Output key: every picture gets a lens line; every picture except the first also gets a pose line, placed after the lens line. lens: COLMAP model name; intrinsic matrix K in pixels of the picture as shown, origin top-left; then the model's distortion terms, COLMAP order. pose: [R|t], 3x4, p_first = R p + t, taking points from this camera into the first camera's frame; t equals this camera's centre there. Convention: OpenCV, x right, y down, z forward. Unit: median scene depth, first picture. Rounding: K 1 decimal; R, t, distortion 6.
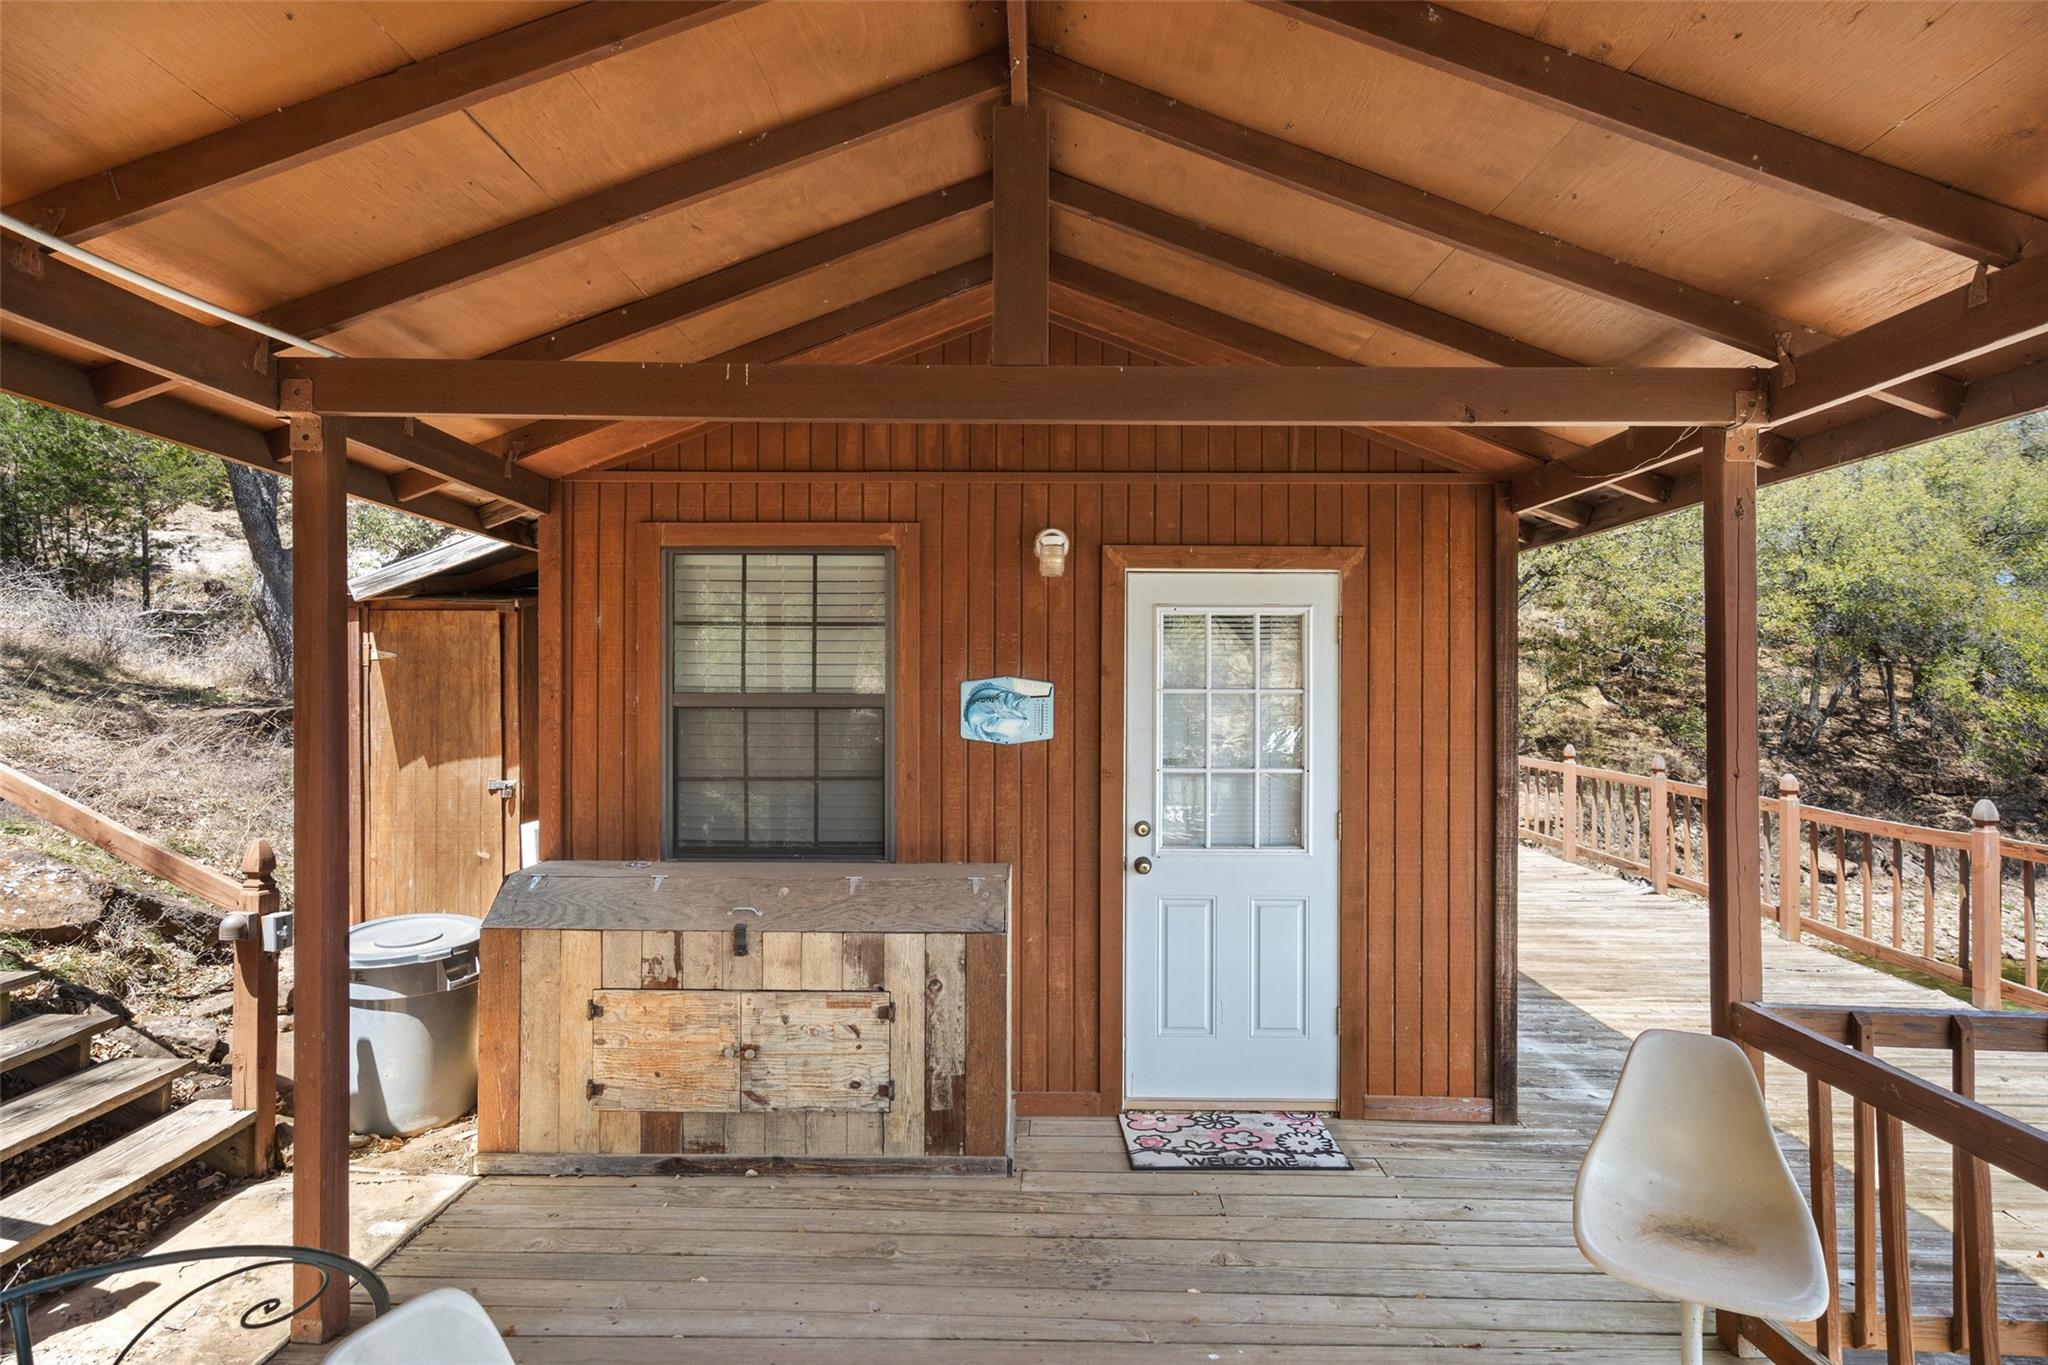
lens RADIAL K [[1105.9, 0, 1024.0], [0, 1105.9, 682.5], [0, 0, 1]] dist [-0.006236, -0.000506]
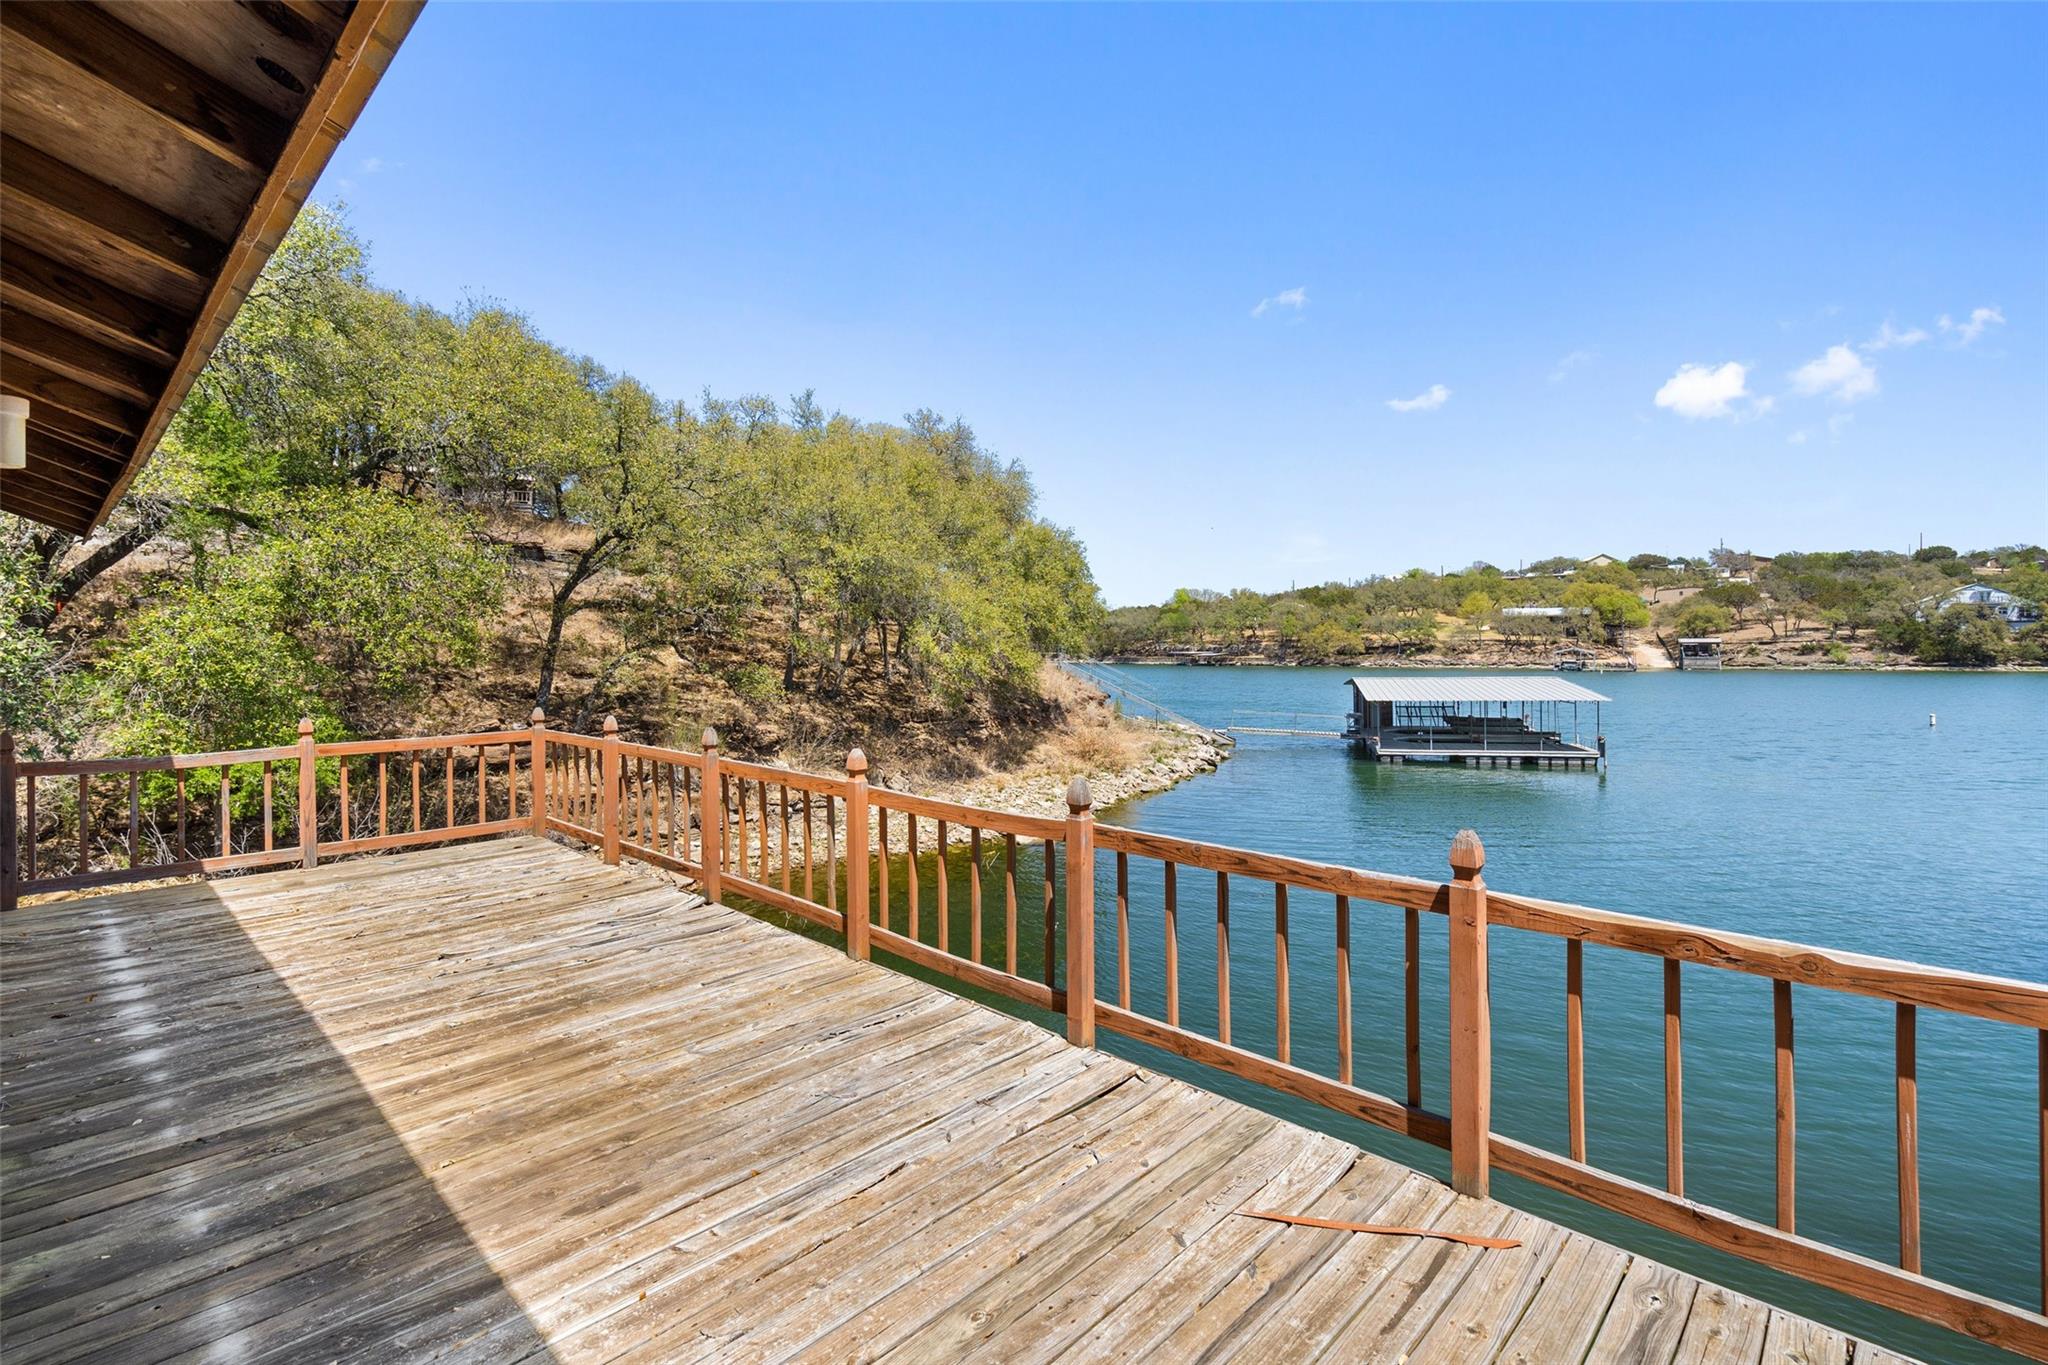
lens RADIAL K [[935.3, 0, 1015.1], [0, 935.3, 641.5], [0, 0, 1]] dist [0.000247, -0.001073]
pose [[0.683382, -0.006878, 0.730029, 0.078003], [0.008810, 0.999961, 0.001174, 0.001724], [-0.730008, 0.005629, 0.683415, 0.126299]]
